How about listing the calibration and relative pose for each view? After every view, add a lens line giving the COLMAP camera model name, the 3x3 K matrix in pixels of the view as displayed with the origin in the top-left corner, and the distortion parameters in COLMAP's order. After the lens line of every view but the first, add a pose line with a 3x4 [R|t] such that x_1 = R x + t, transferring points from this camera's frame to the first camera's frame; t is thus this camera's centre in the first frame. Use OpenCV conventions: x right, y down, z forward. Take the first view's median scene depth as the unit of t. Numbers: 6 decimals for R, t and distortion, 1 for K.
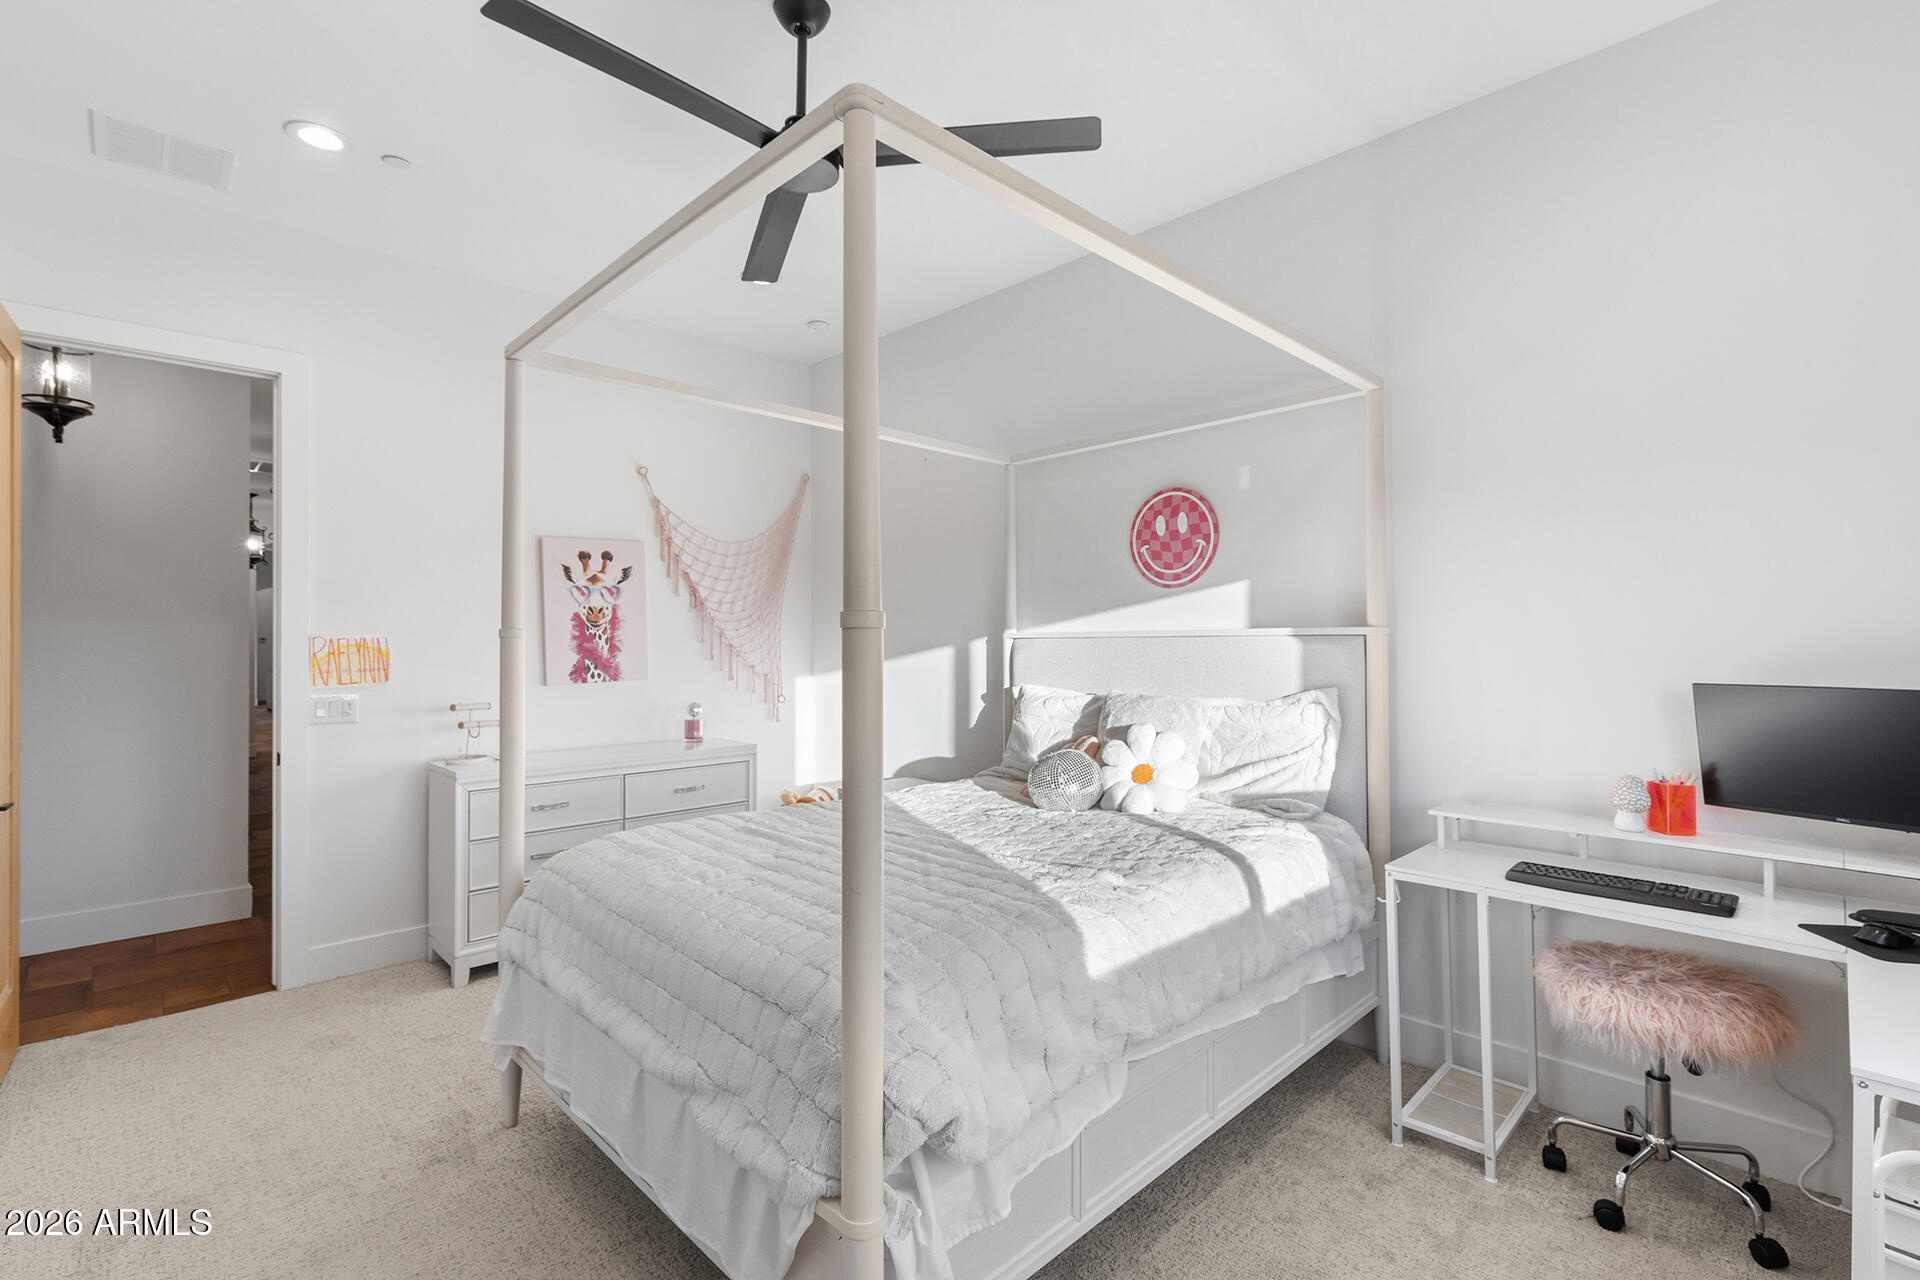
lens RADIAL K [[869.5, 0, 948.7], [0, 869.5, 628.9], [0, 0, 1]] dist [0.003012, 0.001050]
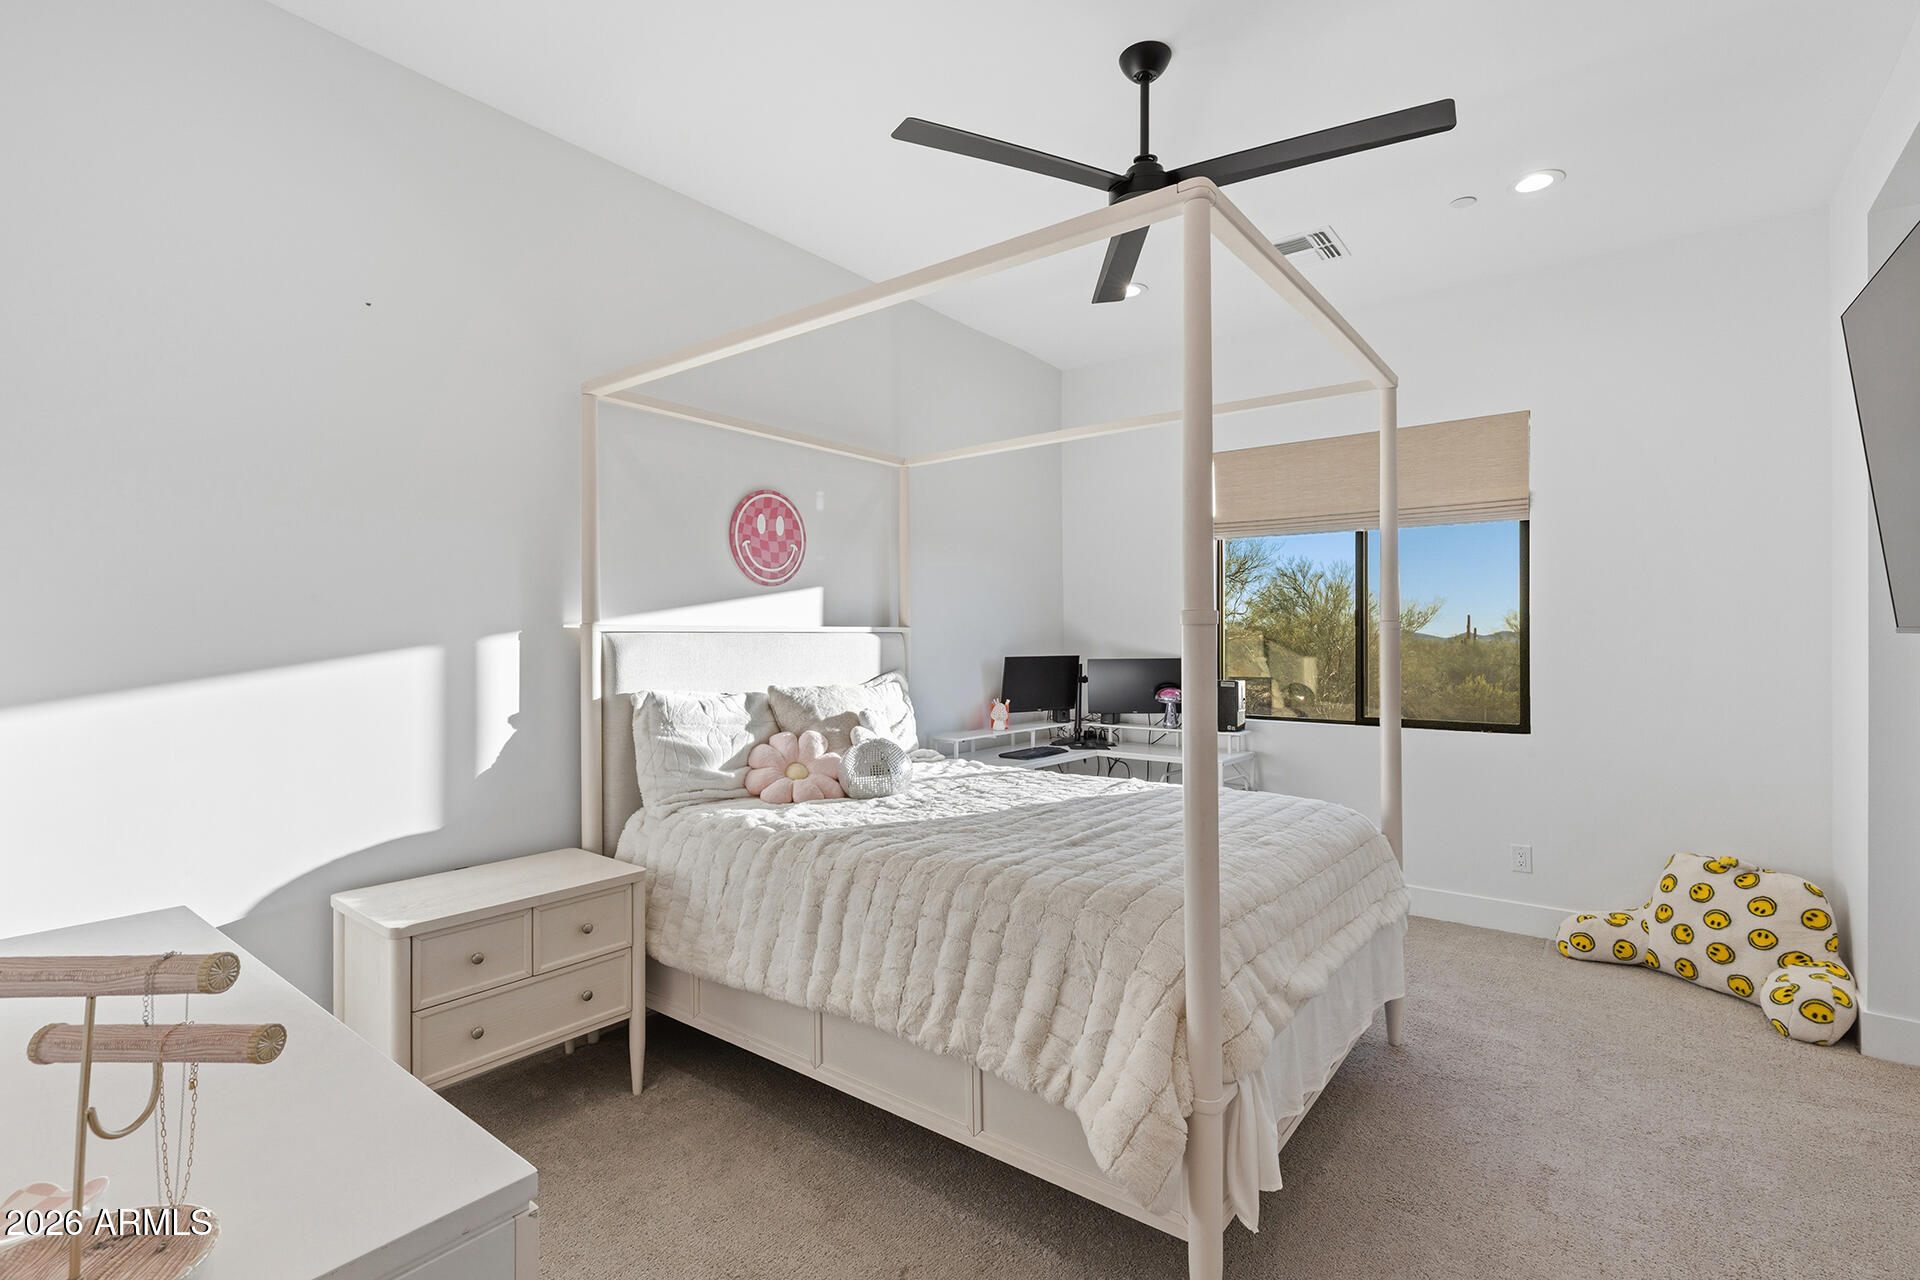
lens RADIAL K [[869.5, 0, 954.9], [0, 869.5, 637.4], [0, 0, 1]] dist [0.003012, 0.001050]
pose [[-0.128991, 0.011770, 0.991576, -0.804585], [-0.004257, 0.999914, -0.012422, 0.026714], [-0.991637, -0.005824, -0.128930, 0.911240]]
